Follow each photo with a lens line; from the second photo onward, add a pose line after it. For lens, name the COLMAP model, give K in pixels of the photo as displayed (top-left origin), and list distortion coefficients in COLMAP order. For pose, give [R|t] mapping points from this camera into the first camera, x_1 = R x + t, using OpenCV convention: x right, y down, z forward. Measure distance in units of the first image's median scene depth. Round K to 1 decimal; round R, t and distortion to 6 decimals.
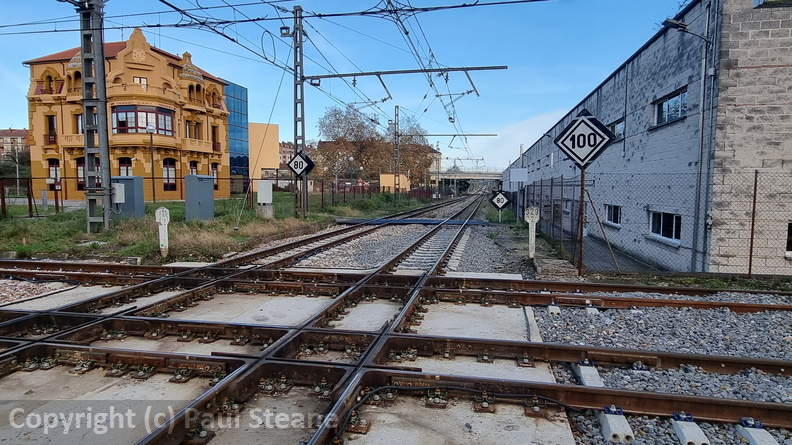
lens RADIAL K [[482.1, 0, 396.0], [0, 482.1, 222.5], [0, 0, 1]] dist [-0.001687, -0.001782]
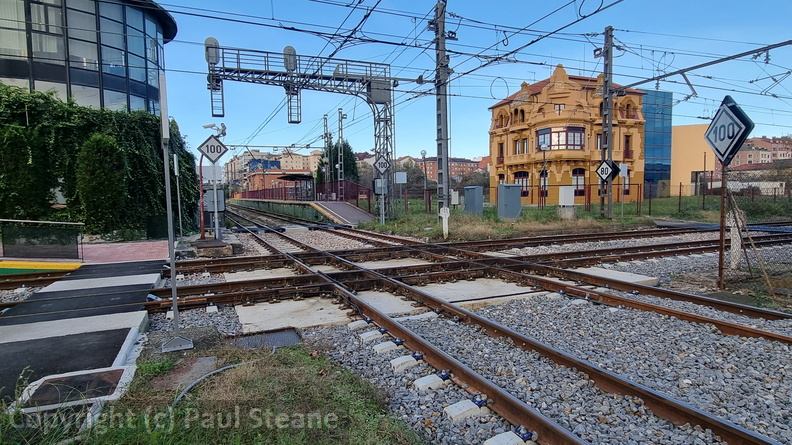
lens RADIAL K [[441.8, 0, 396.0], [0, 441.8, 222.5], [0, 0, 1]] dist [0.002264, 0.000063]
pose [[0.580060, 0.036381, -0.813761, 0.167510], [-0.041743, 0.999017, 0.014908, 0.001266], [0.813504, 0.025321, 0.581008, 0.014031]]
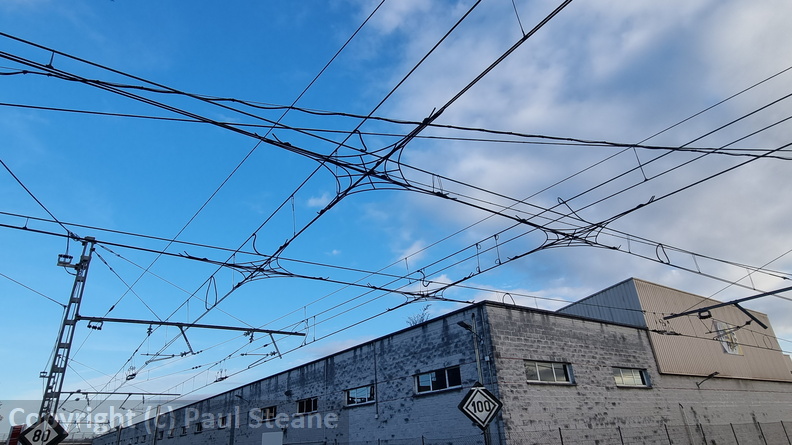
lens RADIAL K [[453.7, 0, 385.9], [0, 453.7, 223.7], [0, 0, 1]] dist [0.004391, 0.000770]
pose [[0.699284, 0.274602, 0.659997, -0.181955], [0.104094, 0.874316, -0.474064, -0.010500], [-0.707225, 0.400207, 0.582810, 0.060597]]
